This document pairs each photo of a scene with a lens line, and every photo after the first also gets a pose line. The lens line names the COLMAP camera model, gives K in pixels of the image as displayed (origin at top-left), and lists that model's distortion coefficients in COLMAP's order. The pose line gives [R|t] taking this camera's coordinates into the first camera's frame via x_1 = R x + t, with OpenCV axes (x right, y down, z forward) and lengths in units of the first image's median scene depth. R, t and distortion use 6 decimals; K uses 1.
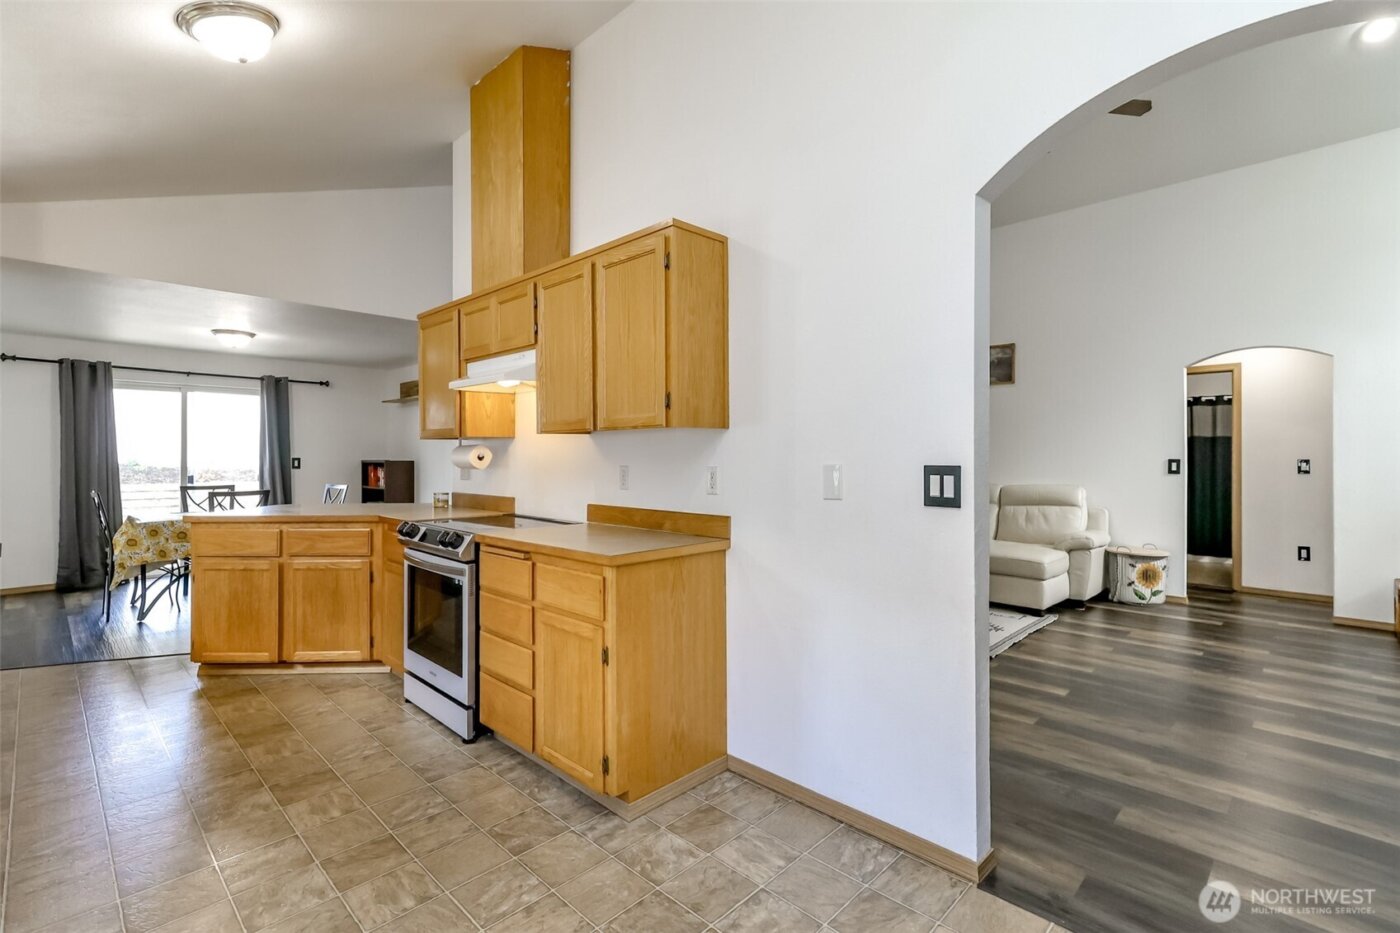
lens RADIAL K [[633.3, 0, 696.9], [0, 633.3, 455.6], [0, 0, 1]] dist [0.023923, -0.000362]
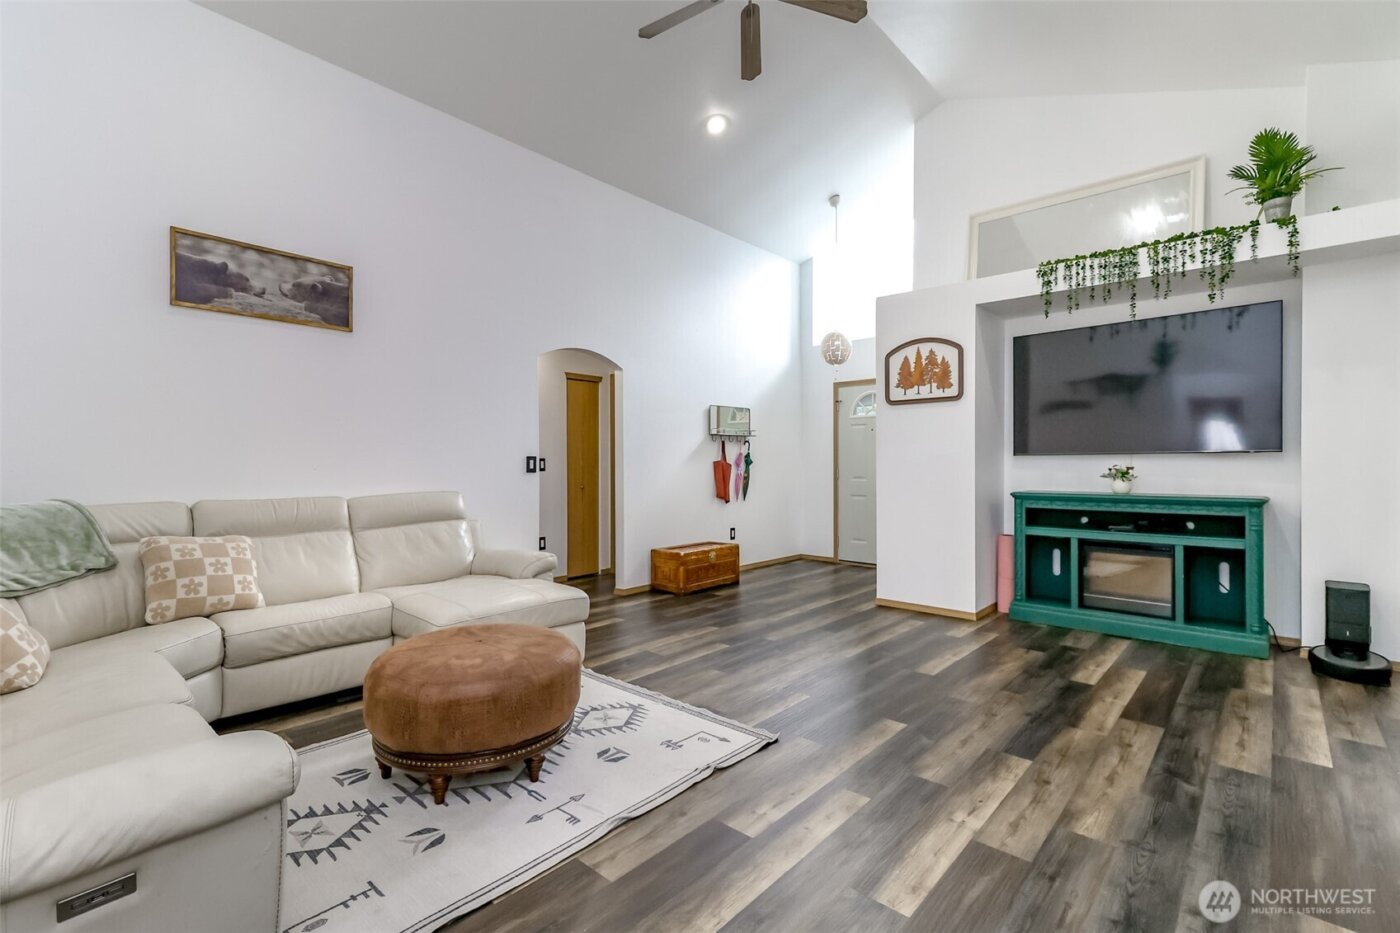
lens RADIAL K [[633.3, 0, 706.2], [0, 633.3, 463.6], [0, 0, 1]] dist [0.023923, -0.000362]
pose [[-0.050692, 0.001220, 0.998714, -0.157444], [-0.000233, 0.999999, -0.001233, 0.016716], [-0.998714, -0.000295, -0.050691, 0.792852]]
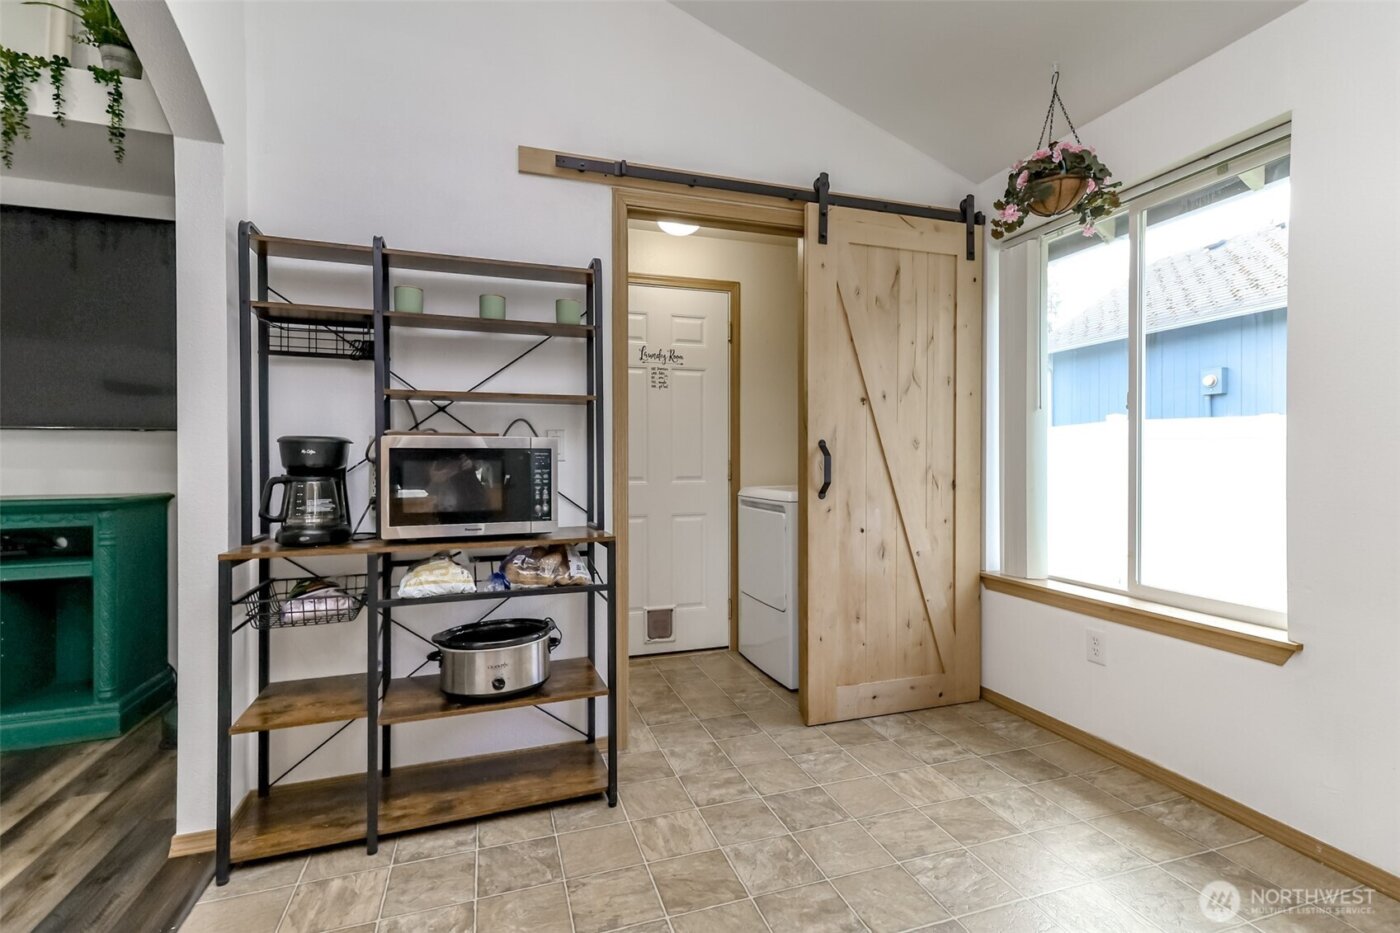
lens RADIAL K [[633.3, 0, 692.0], [0, 633.3, 469.2], [0, 0, 1]] dist [0.023923, -0.000362]
pose [[-0.885459, 0.008022, 0.464648, -0.111688], [0.010309, 0.999944, 0.002382, 0.027971], [-0.464603, 0.006899, -0.885492, 0.552156]]
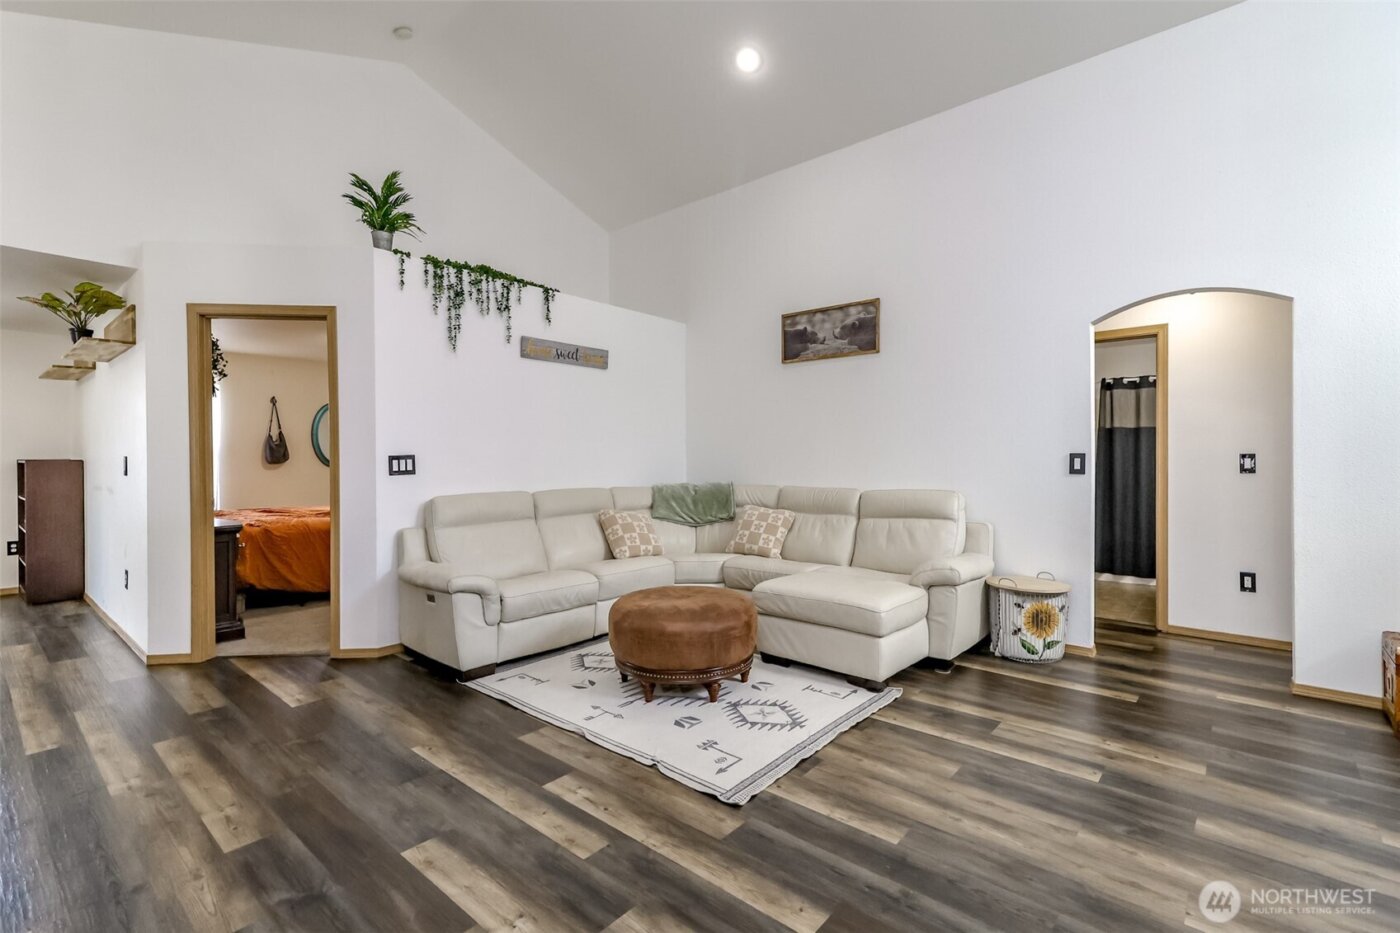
lens RADIAL K [[633.3, 0, 699.2], [0, 633.3, 458.7], [0, 0, 1]] dist [0.023923, -0.000362]
pose [[0.997977, -0.002254, 0.063536, 0.279504], [0.002148, 0.999996, 0.001727, 0.009435], [-0.063539, -0.001587, 0.997978, 0.319035]]
